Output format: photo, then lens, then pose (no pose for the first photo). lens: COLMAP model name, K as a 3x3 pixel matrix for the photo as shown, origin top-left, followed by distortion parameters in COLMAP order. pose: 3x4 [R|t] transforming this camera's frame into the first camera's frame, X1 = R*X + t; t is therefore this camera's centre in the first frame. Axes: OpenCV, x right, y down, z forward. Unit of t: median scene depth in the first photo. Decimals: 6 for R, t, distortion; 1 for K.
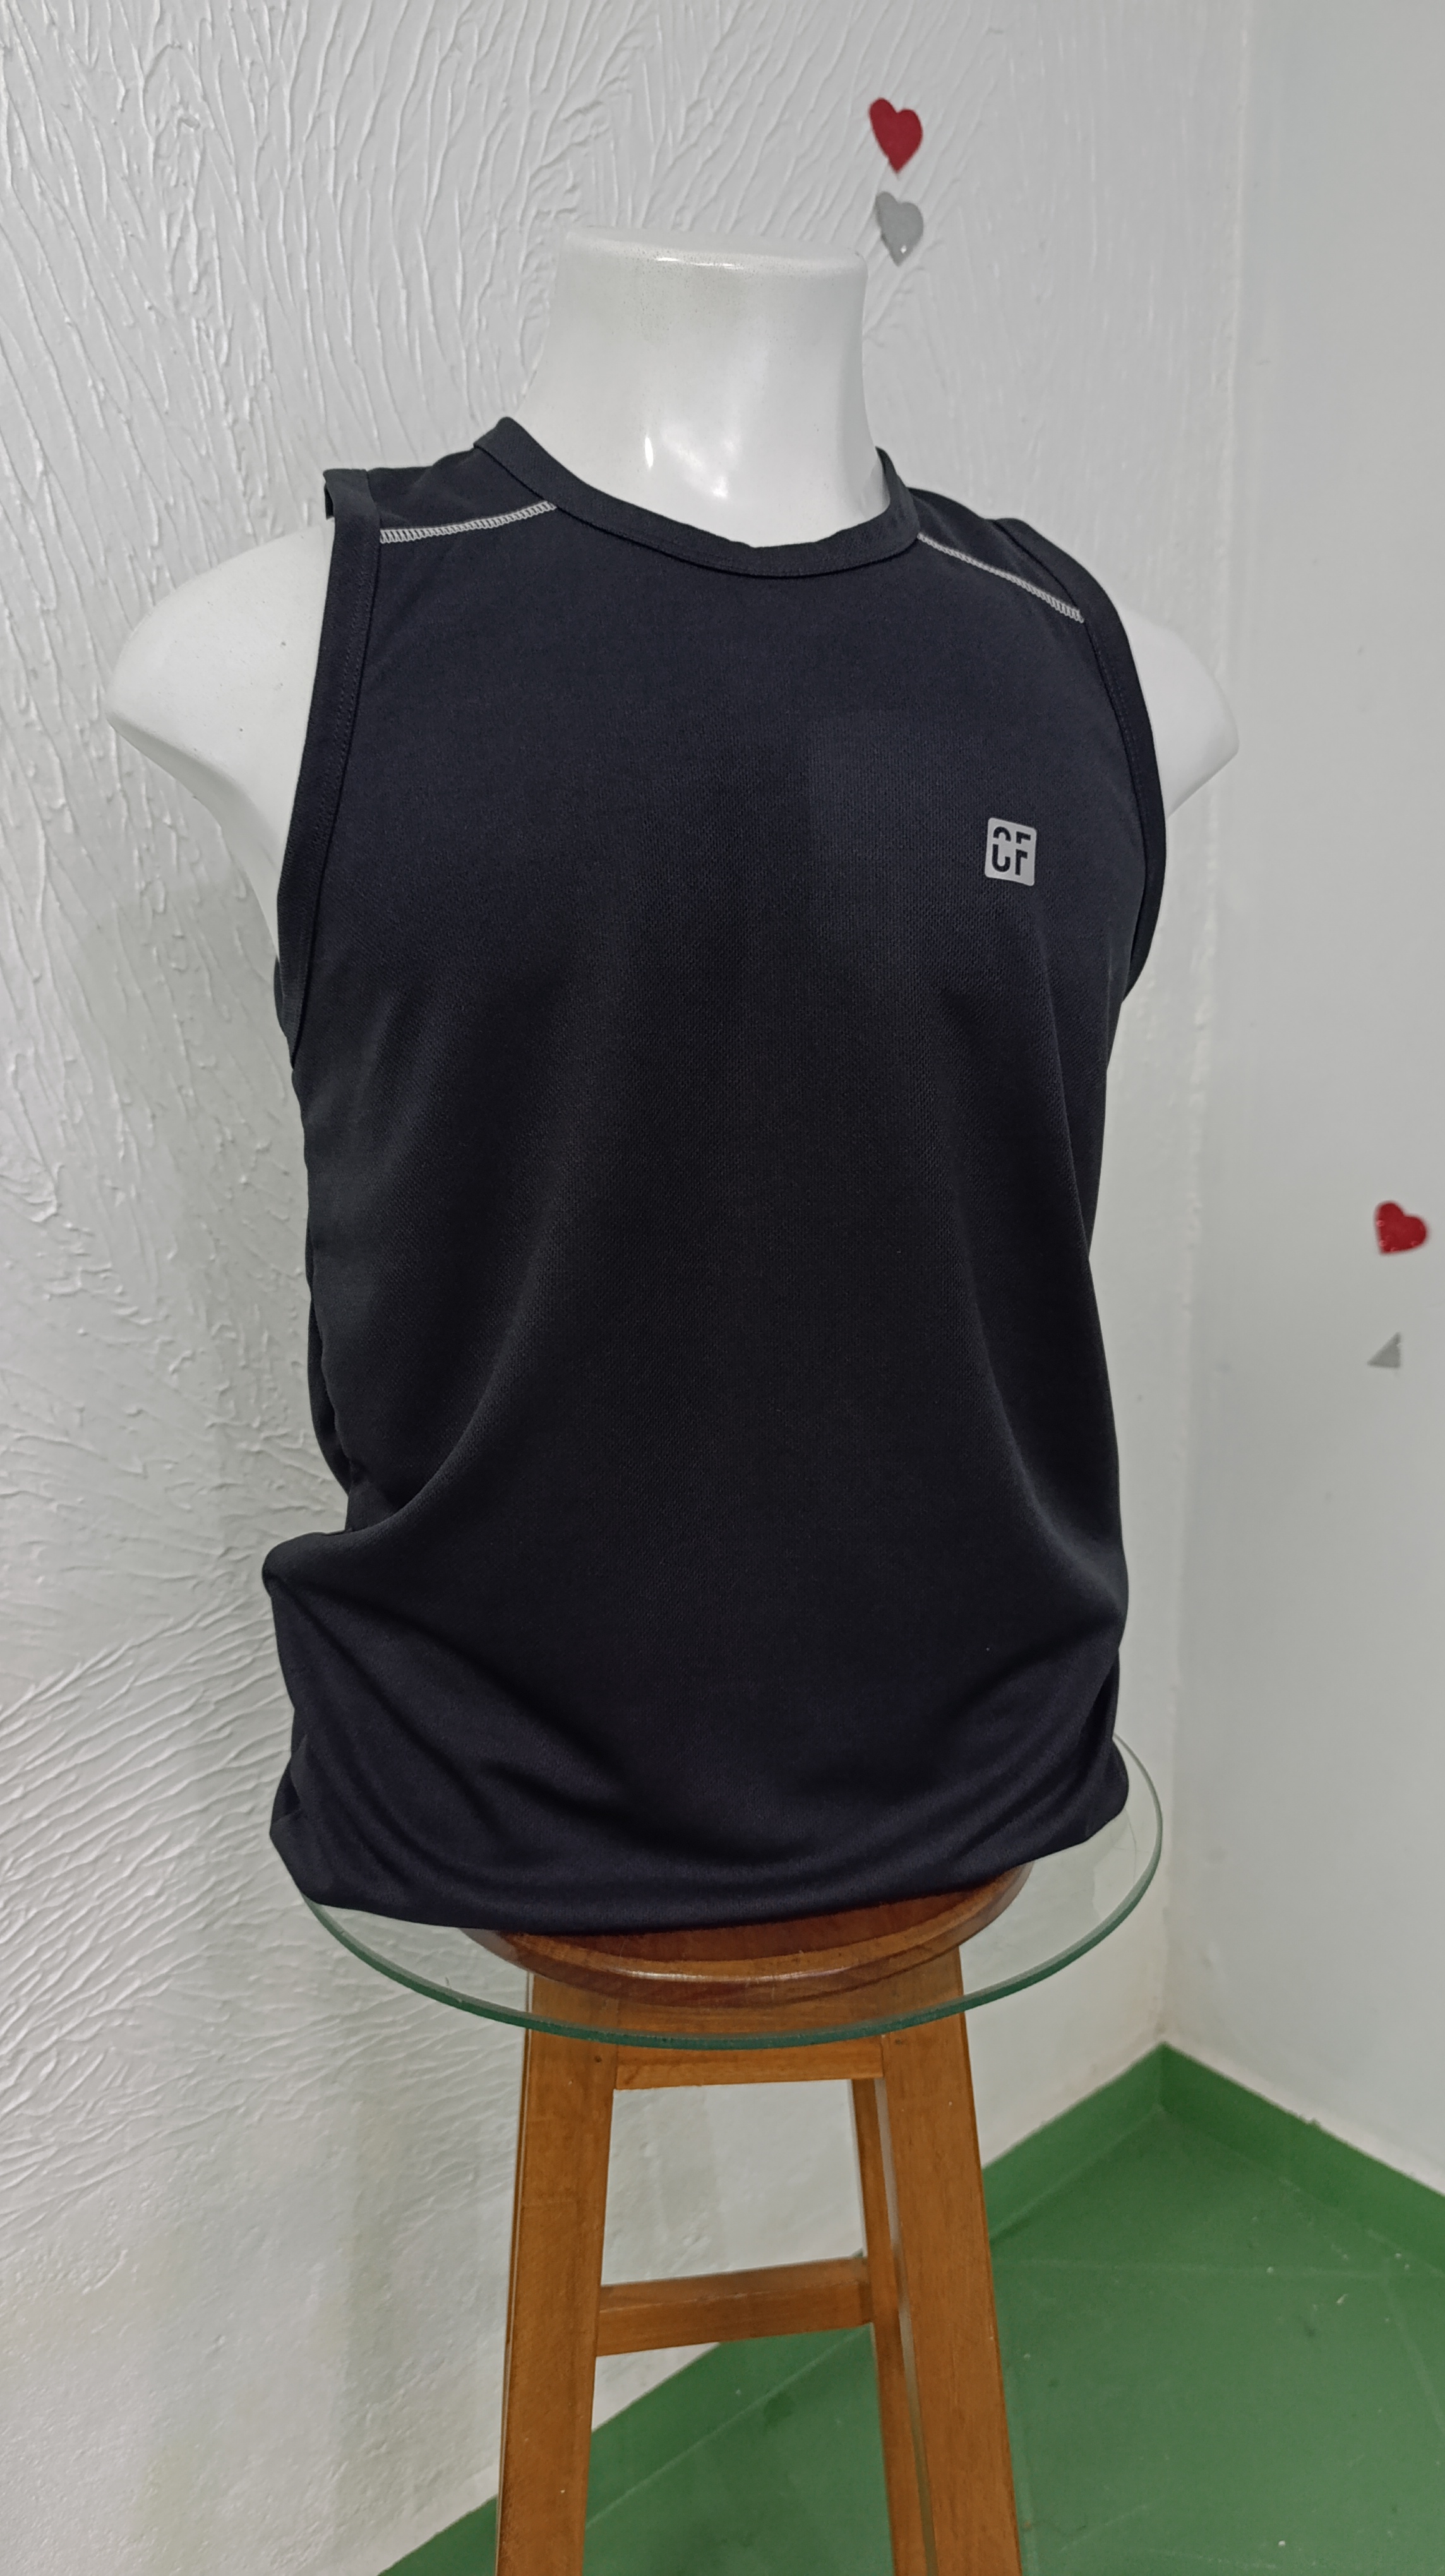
lens RADIAL K [[1800.6, 0, 732.0], [0, 1800.6, 1274.4], [0, 0, 1]] dist [0.008822, -0.033437]
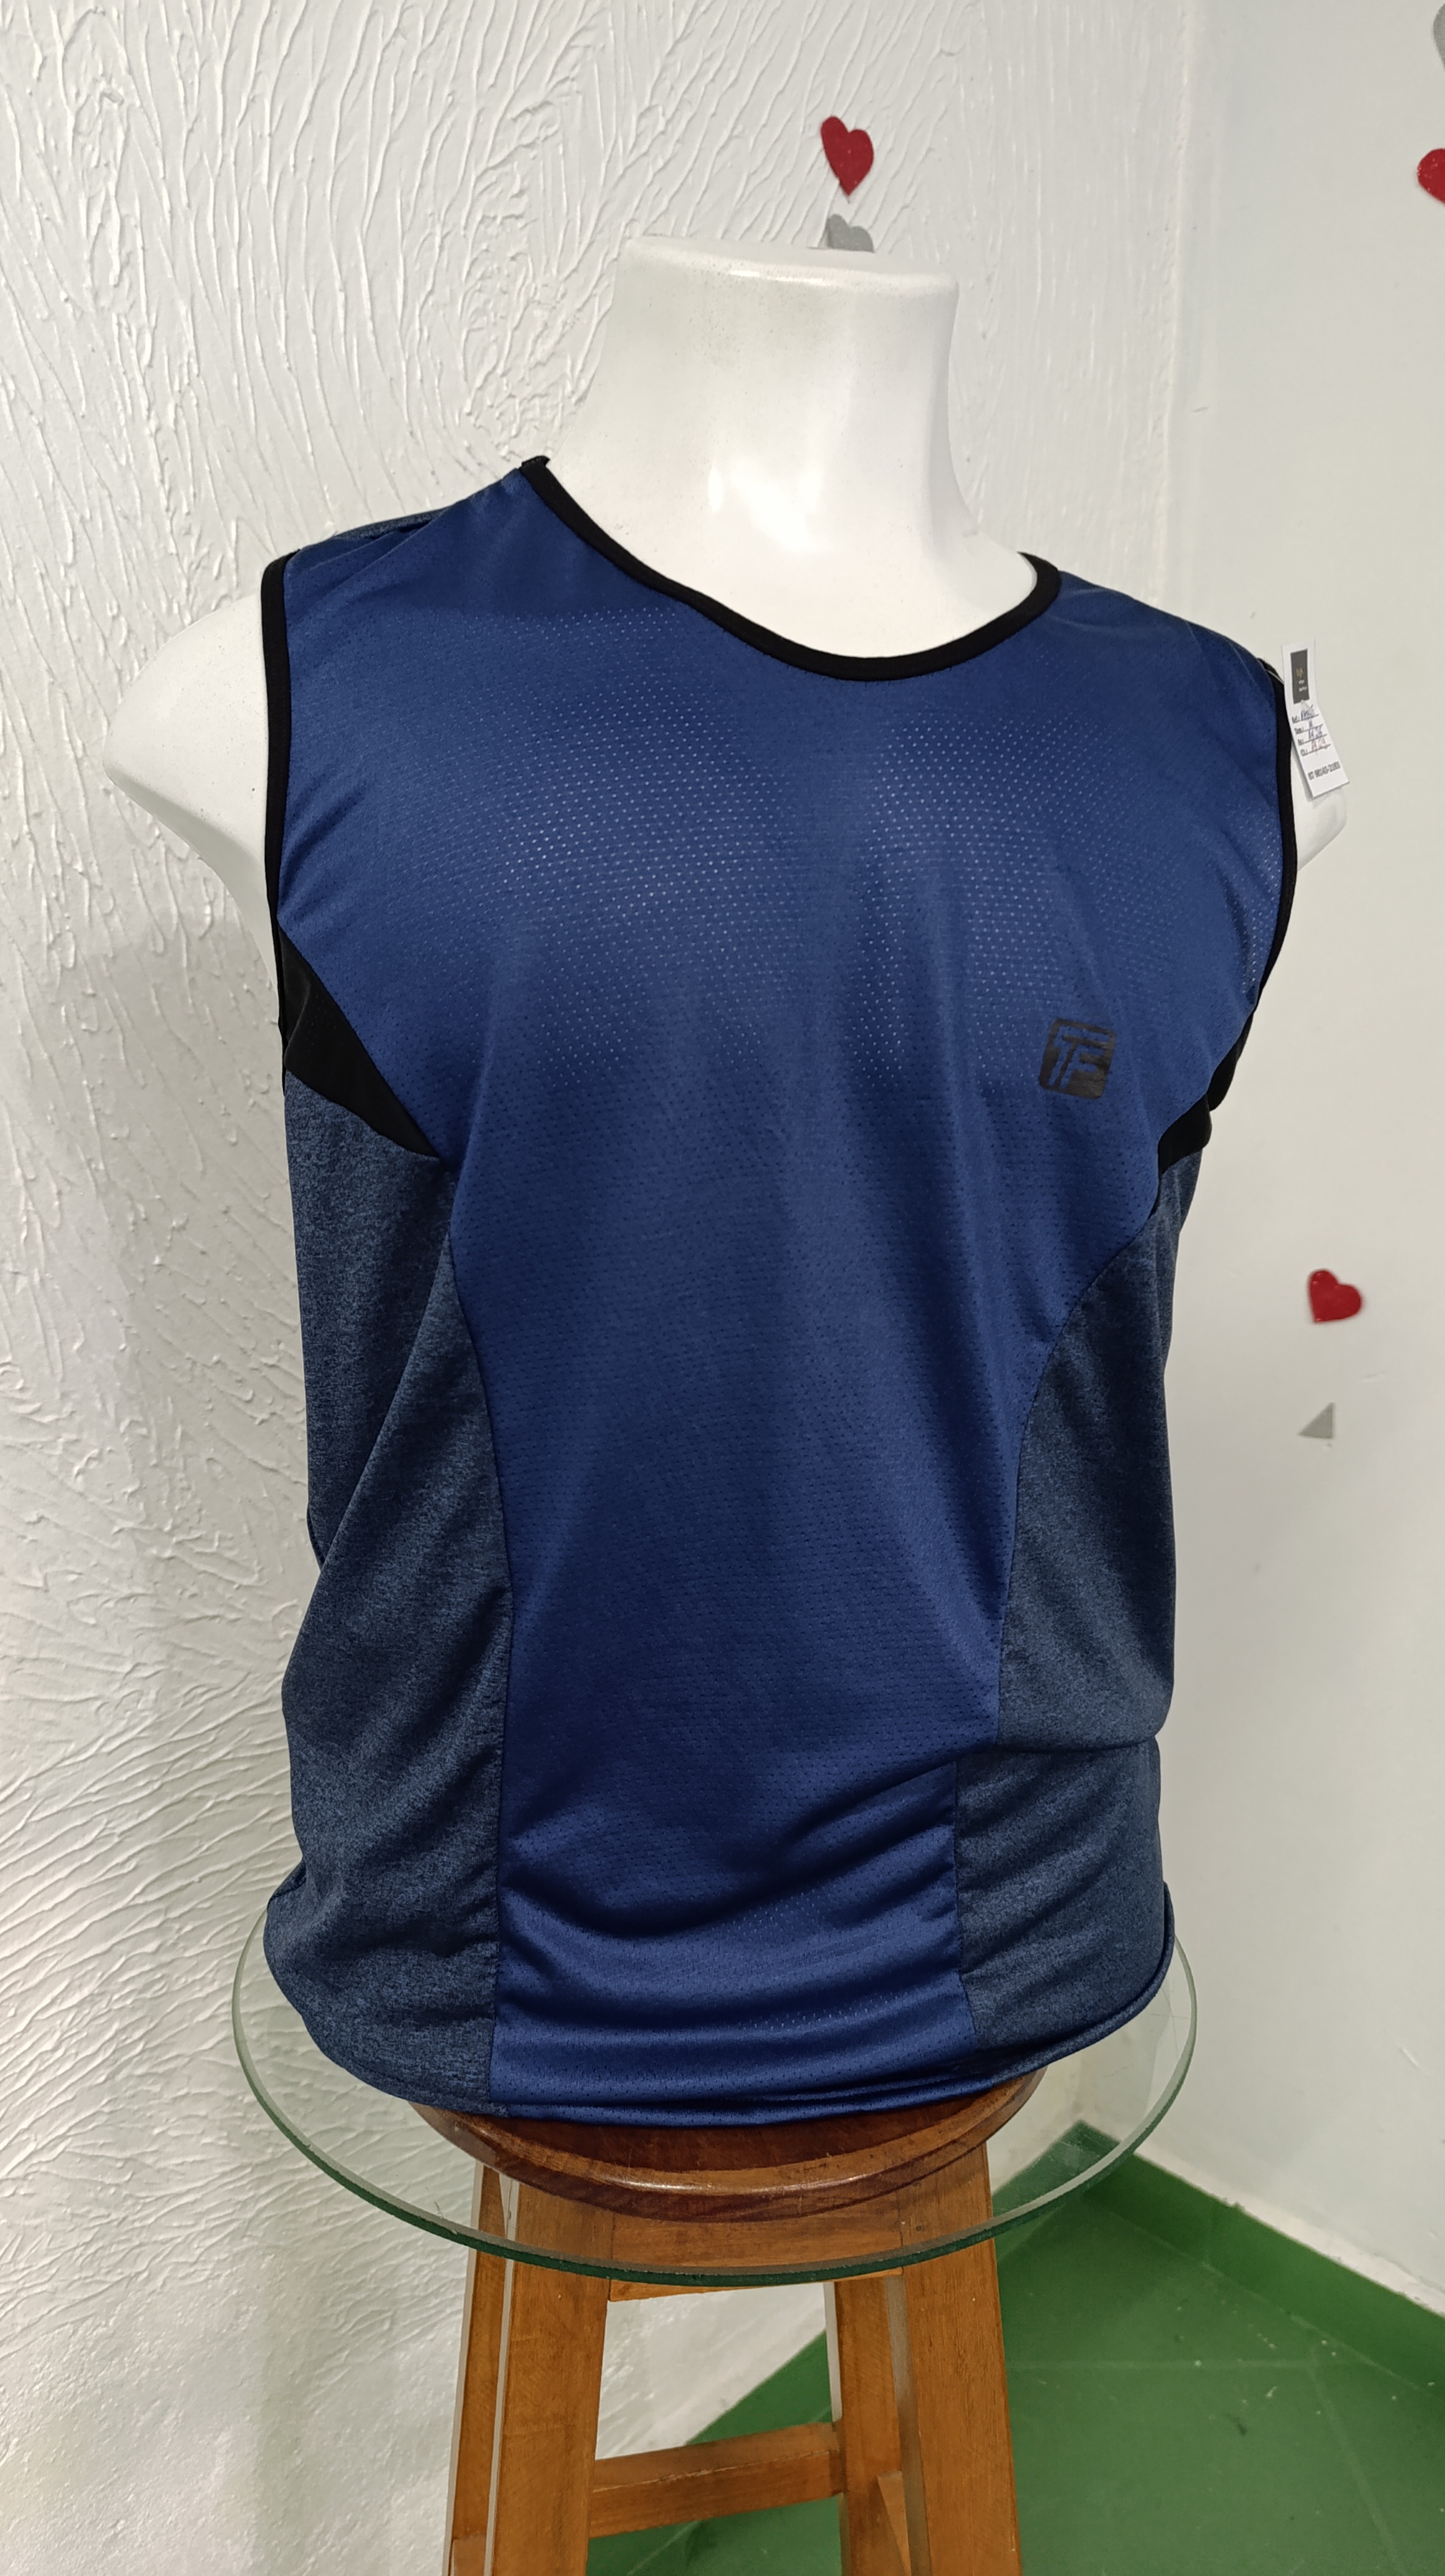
lens RADIAL K [[1800.6, 0, 714.2], [0, 1800.6, 1288.1], [0, 0, 1]] dist [0.008822, -0.033437]
pose [[0.996963, 0.004017, 0.077778, -0.062701], [-0.003603, 0.999979, -0.005457, -0.035520], [-0.077799, 0.005160, 0.996956, 0.073243]]
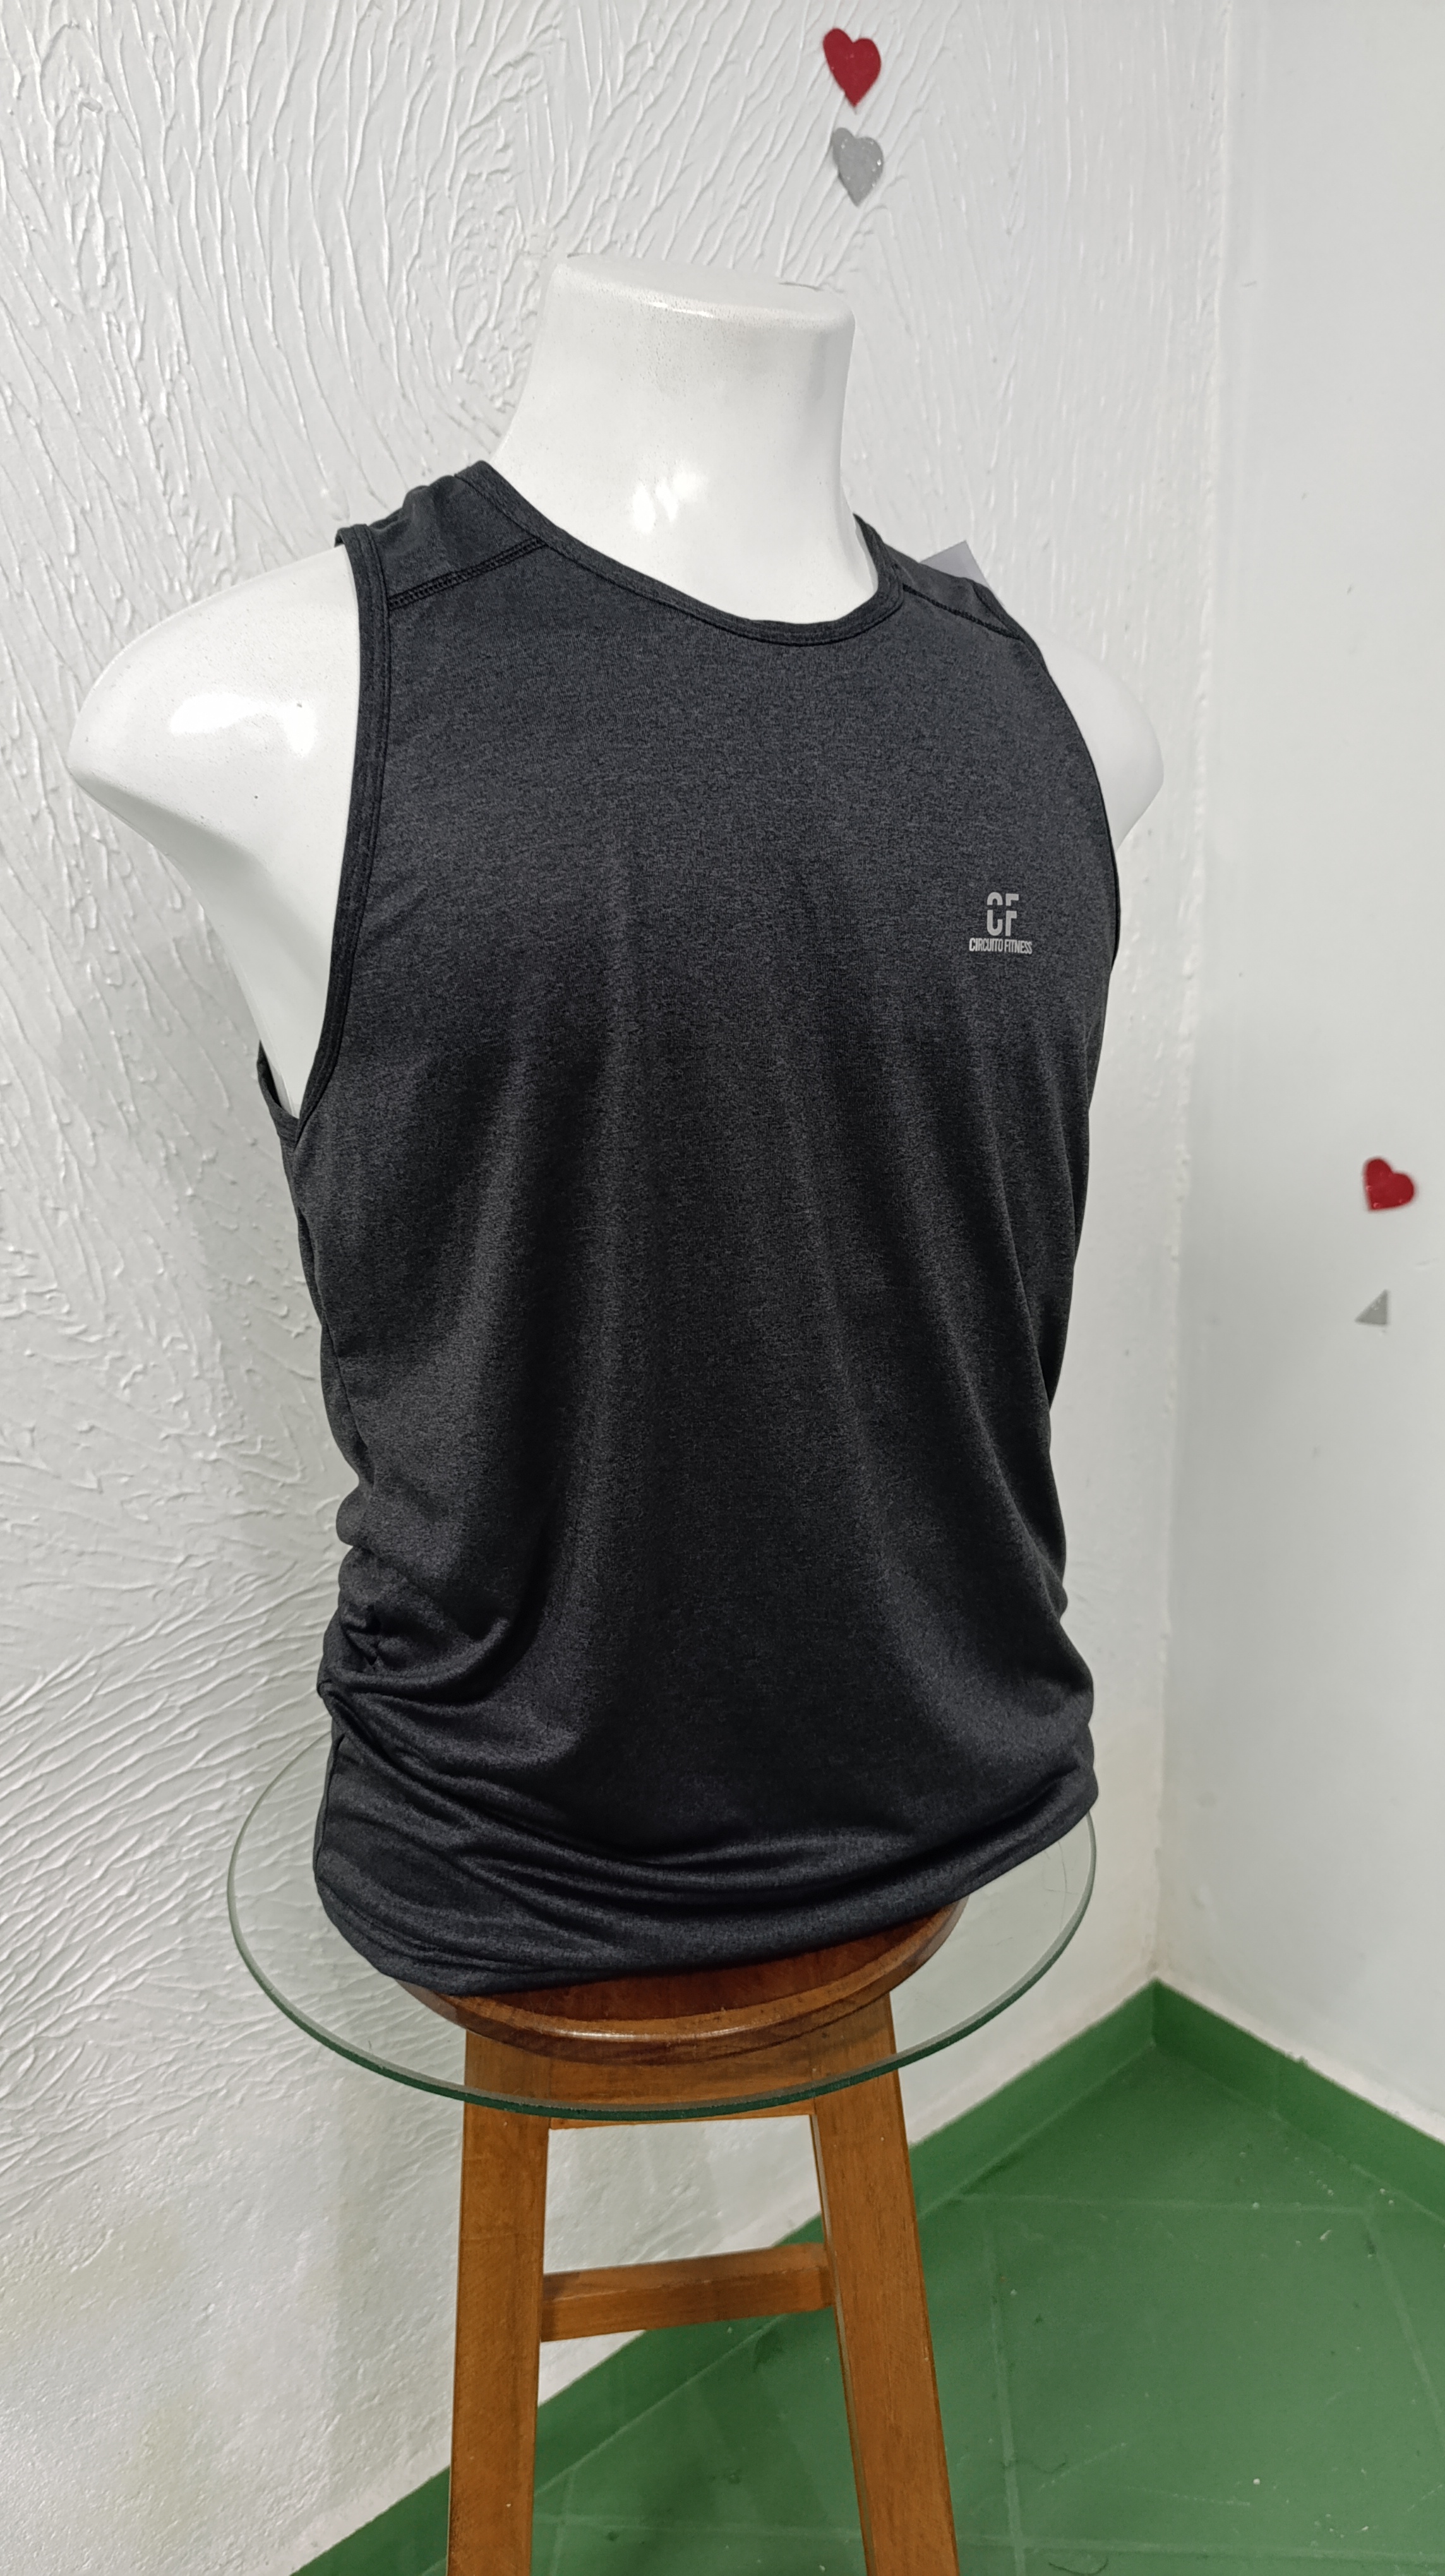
lens RADIAL K [[1800.6, 0, 737.6], [0, 1800.6, 1255.8], [0, 0, 1]] dist [0.008822, -0.033437]
pose [[0.999756, -0.012687, -0.018066, 0.049008], [0.013684, 0.998328, 0.056155, -0.070324], [0.017323, -0.056389, 0.998259, 0.011943]]
